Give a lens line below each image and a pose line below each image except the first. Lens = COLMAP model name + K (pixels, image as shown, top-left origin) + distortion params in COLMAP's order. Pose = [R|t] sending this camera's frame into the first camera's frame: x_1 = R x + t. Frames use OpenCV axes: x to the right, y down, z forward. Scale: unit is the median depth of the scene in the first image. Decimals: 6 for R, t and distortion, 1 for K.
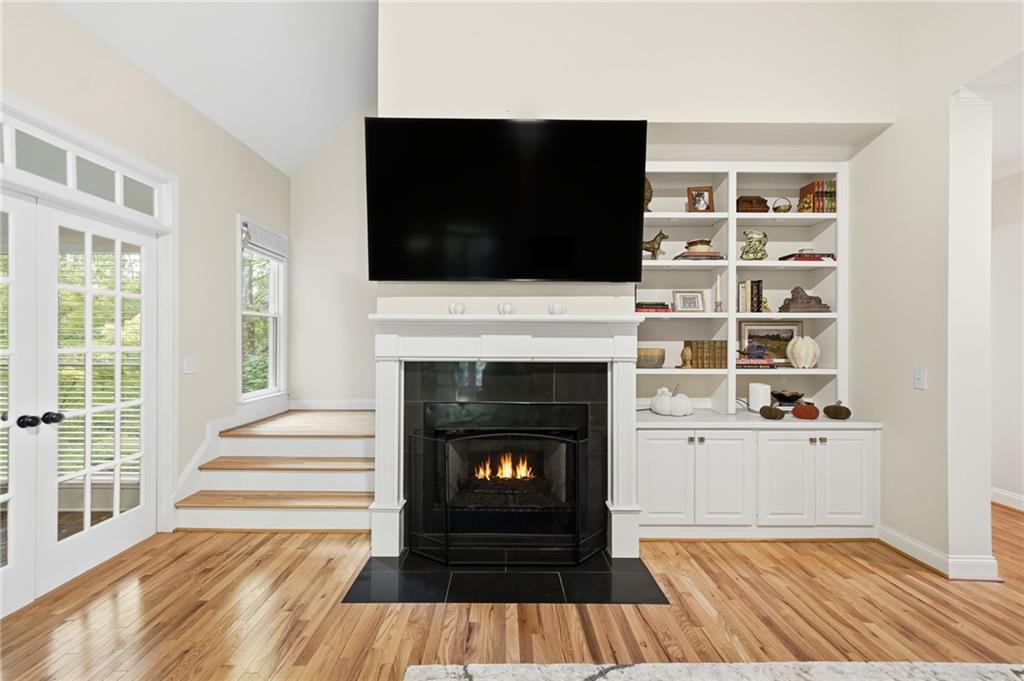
lens RADIAL K [[432.4, 0, 505.3], [0, 432.4, 343.6], [0, 0, 1]] dist [-0.005914, -0.000077]
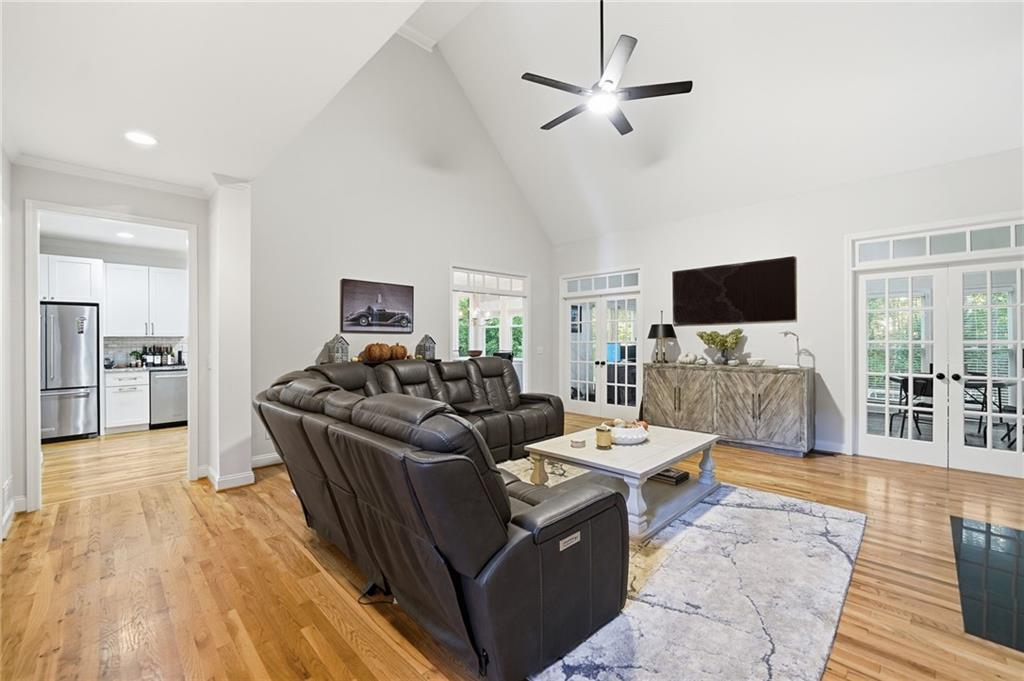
lens RADIAL K [[425.5, 0, 534.3], [0, 425.5, 338.1], [0, 0, 1]] dist [0.000706, 0.001820]
pose [[-0.684633, 0.000961, -0.728887, 1.110200], [0.007324, 0.999958, -0.005561, -0.003511], [0.728851, -0.009146, -0.684611, 0.653583]]
